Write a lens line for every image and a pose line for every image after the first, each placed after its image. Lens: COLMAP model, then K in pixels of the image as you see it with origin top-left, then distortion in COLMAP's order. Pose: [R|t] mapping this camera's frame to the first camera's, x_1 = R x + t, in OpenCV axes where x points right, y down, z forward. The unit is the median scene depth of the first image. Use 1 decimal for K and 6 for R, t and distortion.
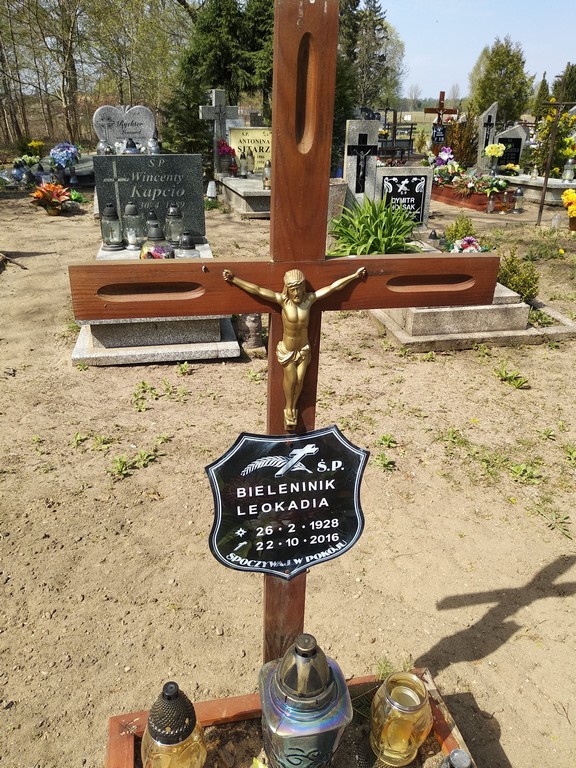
lens RADIAL K [[596.9, 0, 288.0], [0, 596.9, 384.0], [0, 0, 1]] dist [0.001131, -0.048422]
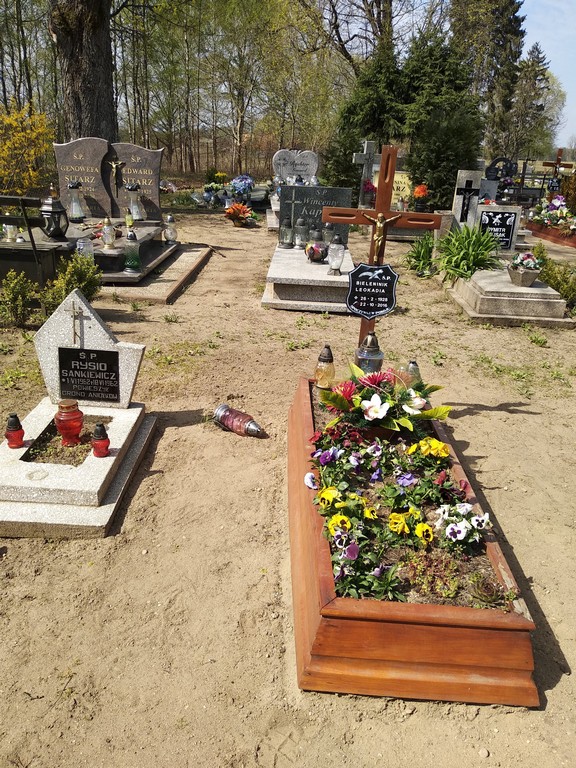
lens RADIAL K [[605.6, 0, 288.0], [0, 605.6, 384.0], [0, 0, 1]] dist [0.033909, -0.061833]
pose [[0.972964, 0.117762, -0.198677, 0.049869], [-0.130522, 0.990062, -0.052354, 0.173232], [0.190537, 0.076871, 0.978666, -0.414142]]
